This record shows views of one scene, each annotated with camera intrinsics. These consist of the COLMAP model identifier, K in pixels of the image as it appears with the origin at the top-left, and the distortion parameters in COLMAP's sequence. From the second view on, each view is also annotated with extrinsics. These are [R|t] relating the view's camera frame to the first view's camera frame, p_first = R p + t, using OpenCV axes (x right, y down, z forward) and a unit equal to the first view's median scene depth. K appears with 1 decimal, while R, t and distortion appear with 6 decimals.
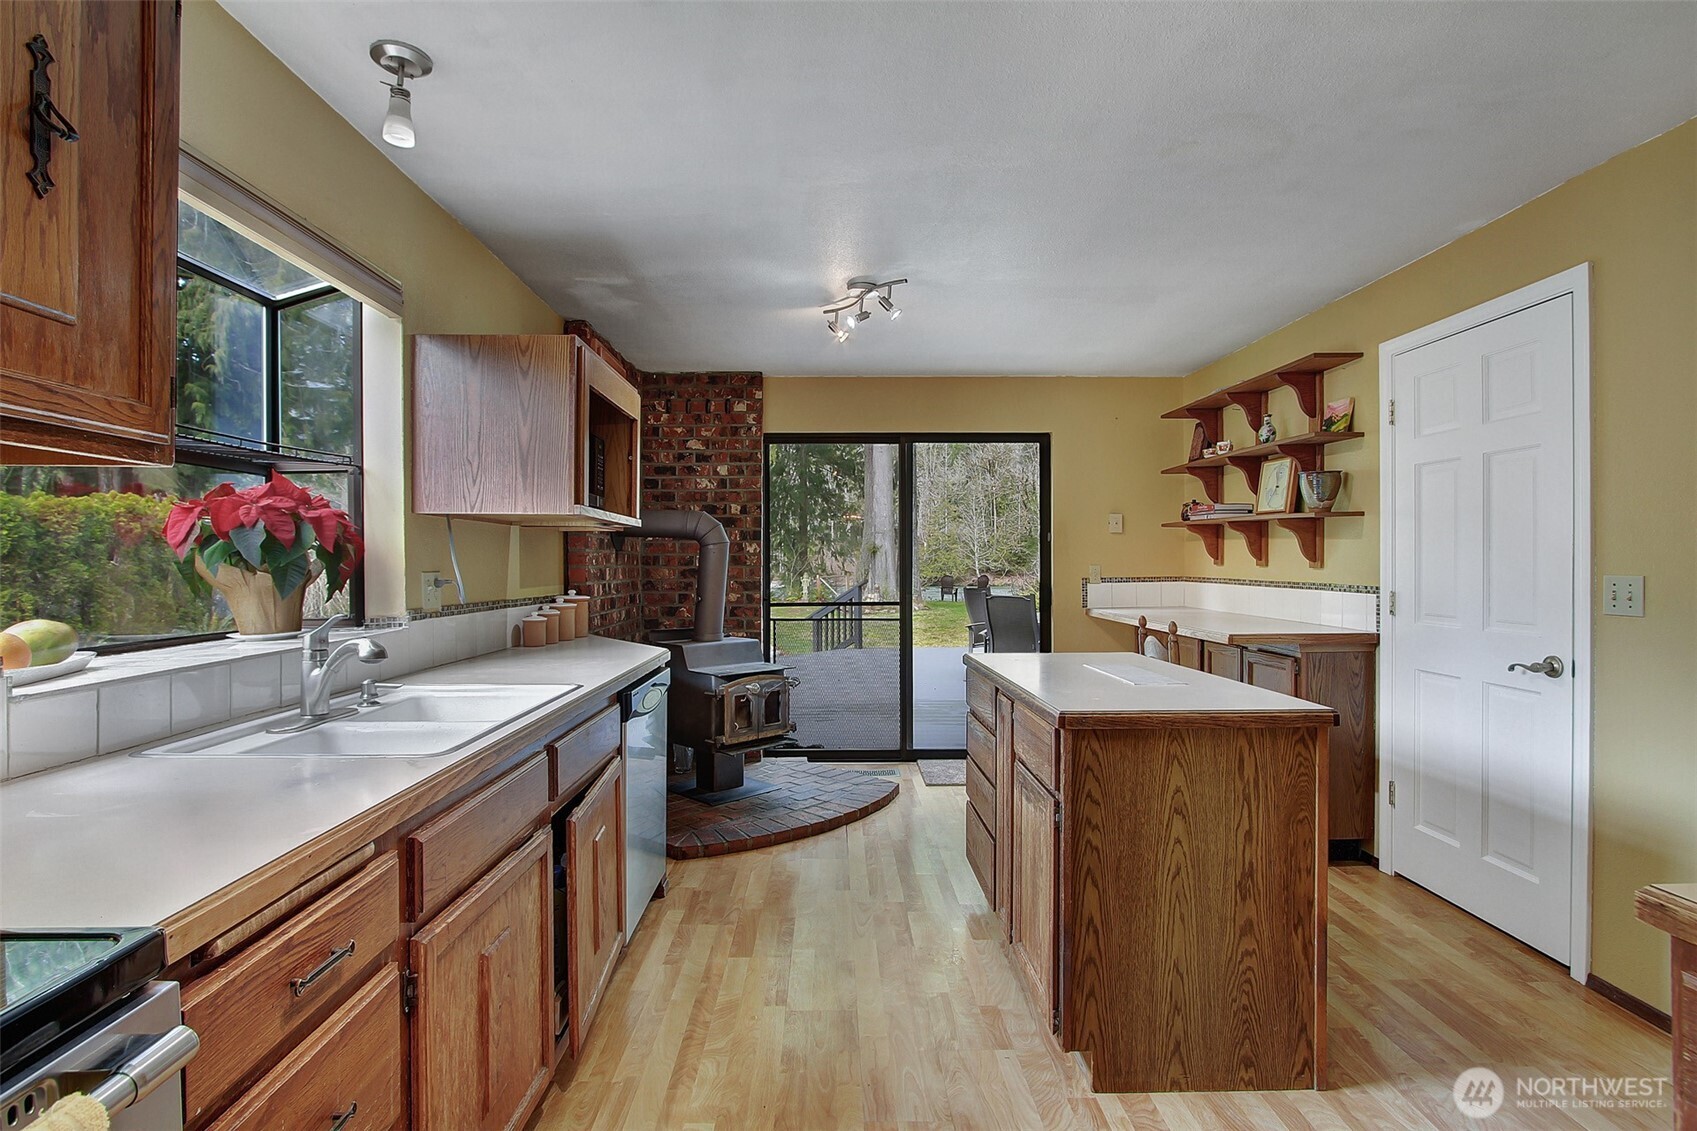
lens RADIAL K [[801.0, 0, 882.2], [0, 801.0, 568.0], [0, 0, 1]] dist [-0.018192, 0.000312]
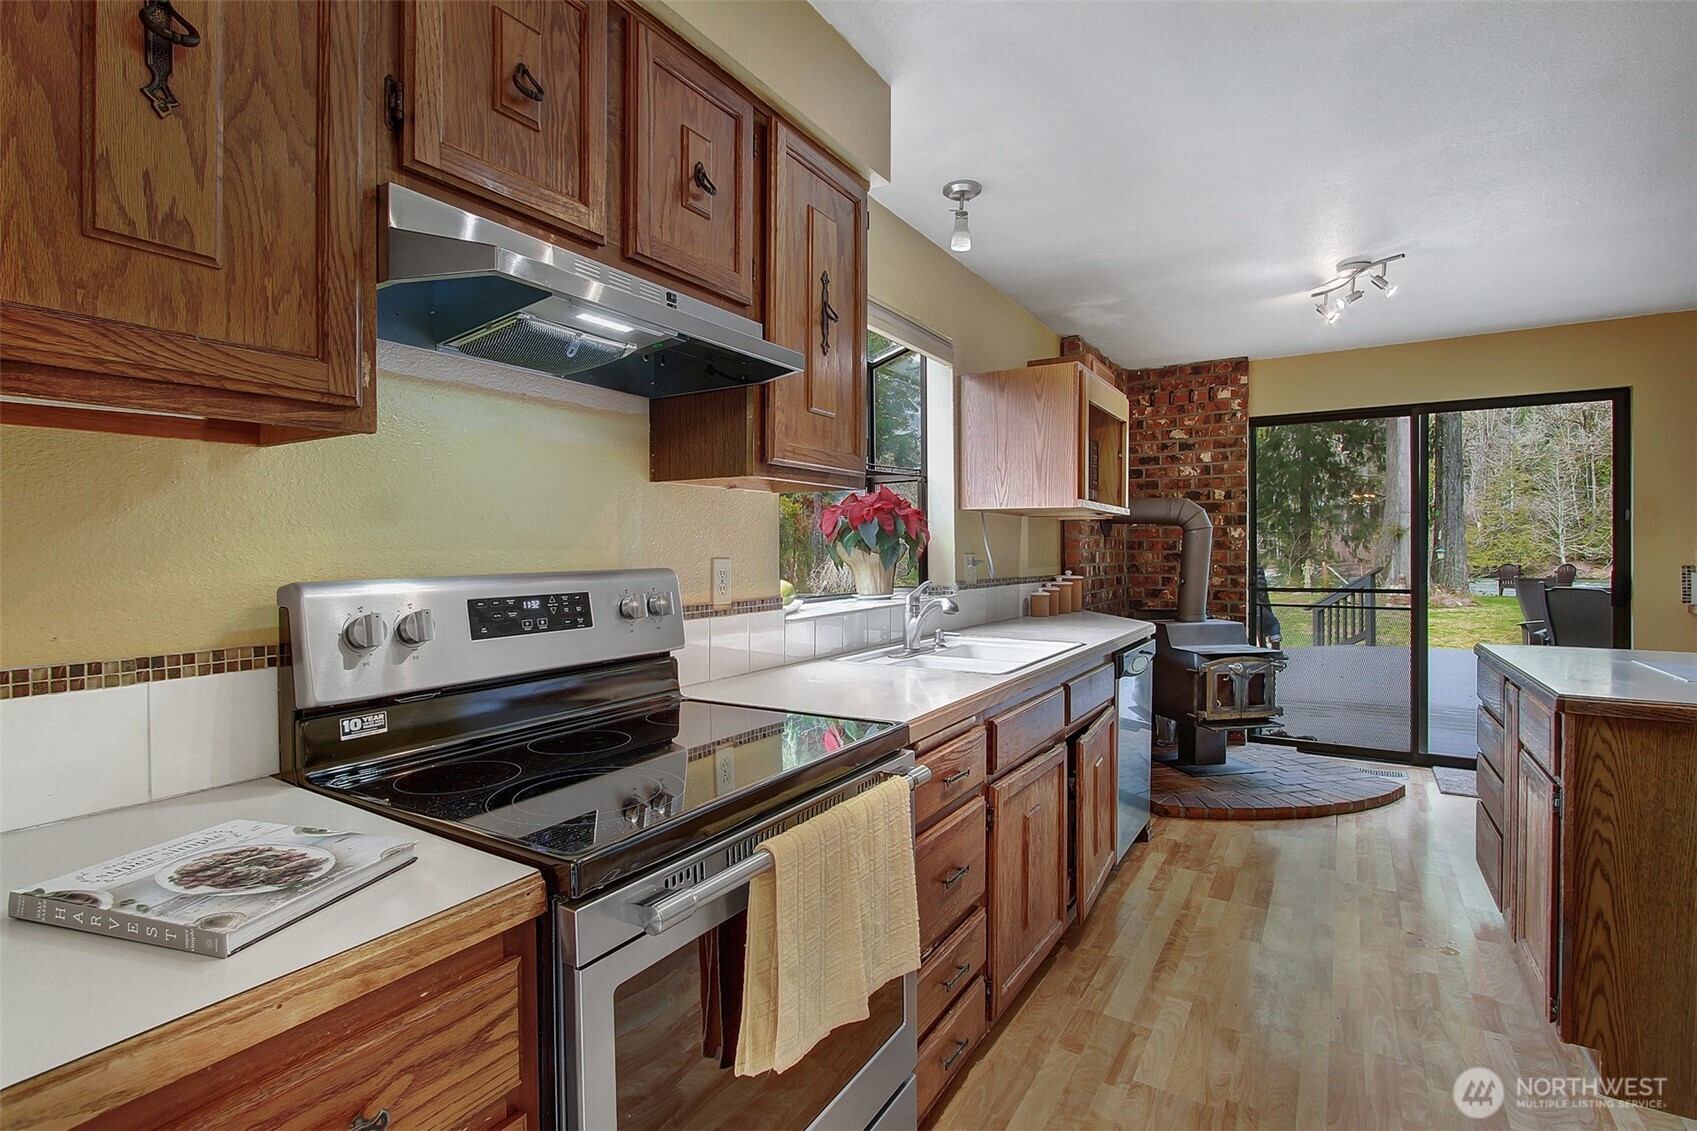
lens RADIAL K [[831.7, 0, 869.2], [0, 831.7, 555.3], [0, 0, 1]] dist [-0.015313, 0.002305]
pose [[0.833645, 0.003229, -0.552291, 0.039673], [-0.002462, 0.999995, 0.002129, 0.003580], [0.552295, -0.000415, 0.833649, -0.176962]]
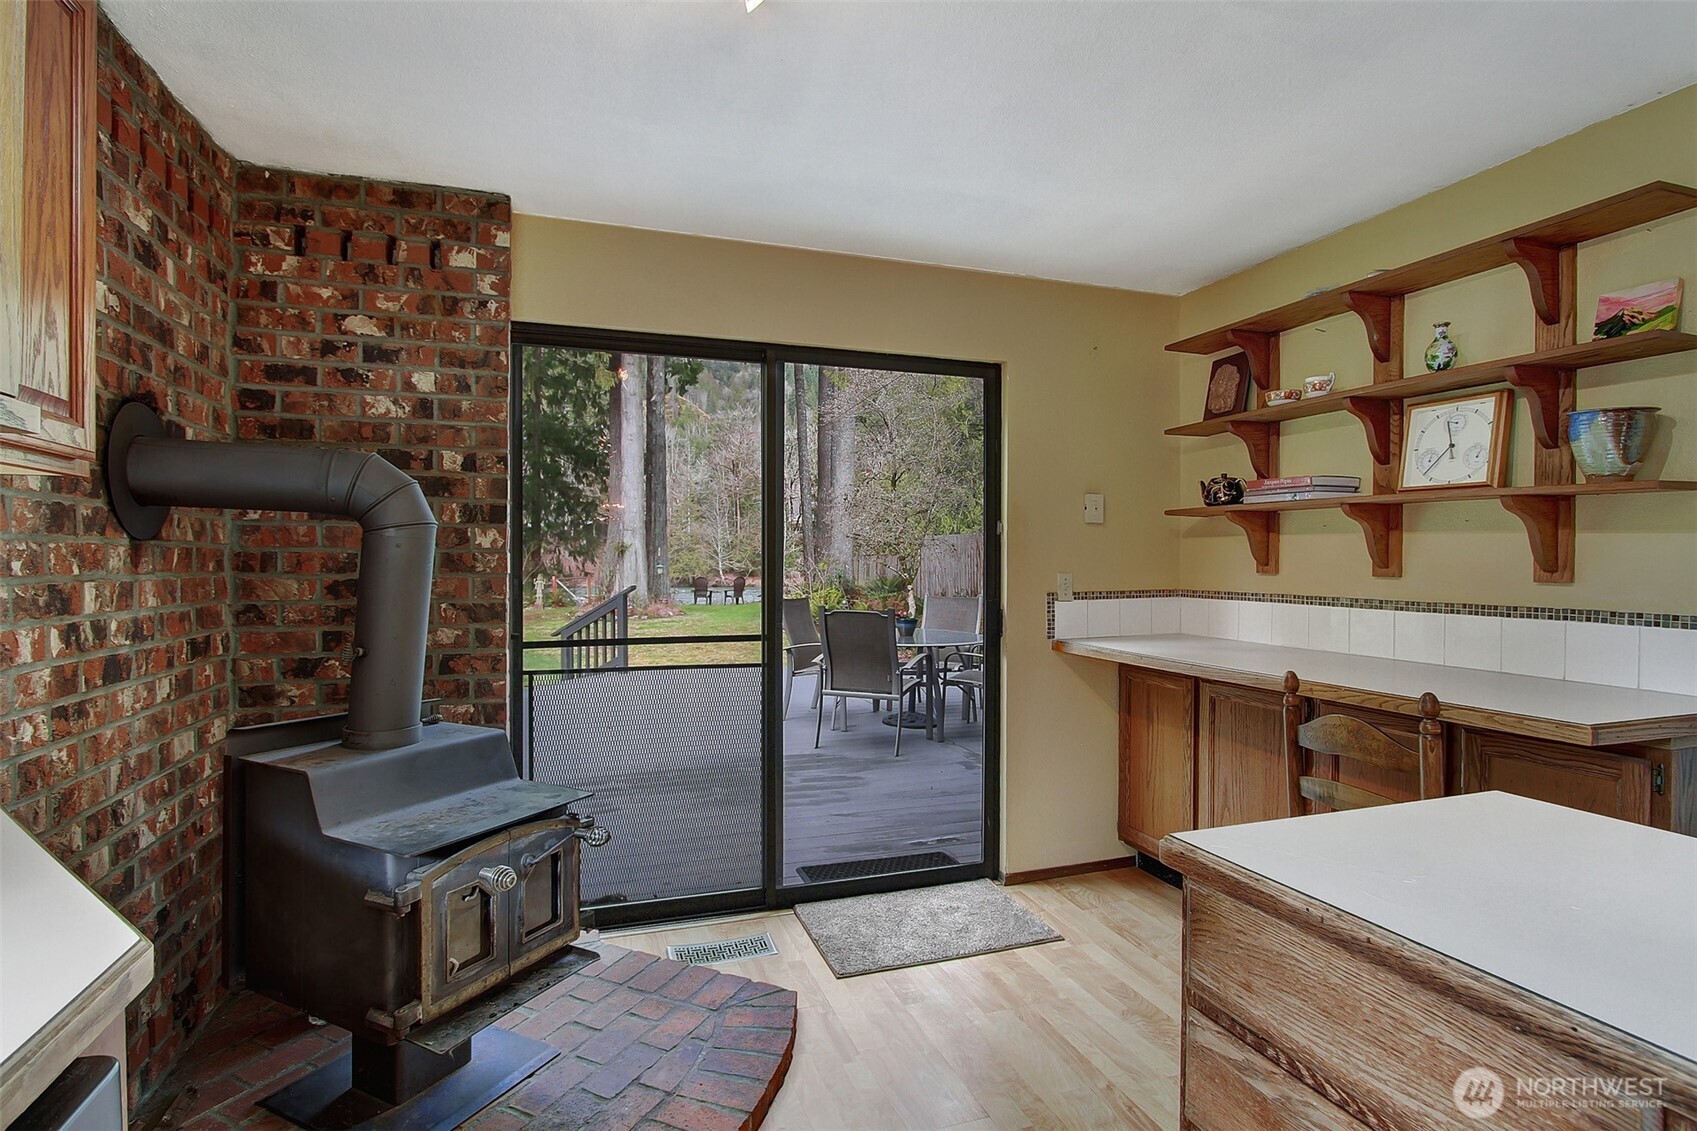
lens RADIAL K [[774.2, 0, 843.4], [0, 774.2, 568.4], [0, 0, 1]] dist [-0.013209, 0.000565]
pose [[0.959088, 0.002838, 0.283092, -0.118213], [-0.002893, 0.999996, -0.000224, -0.009262], [-0.283092, -0.000604, 0.959093, 0.651675]]
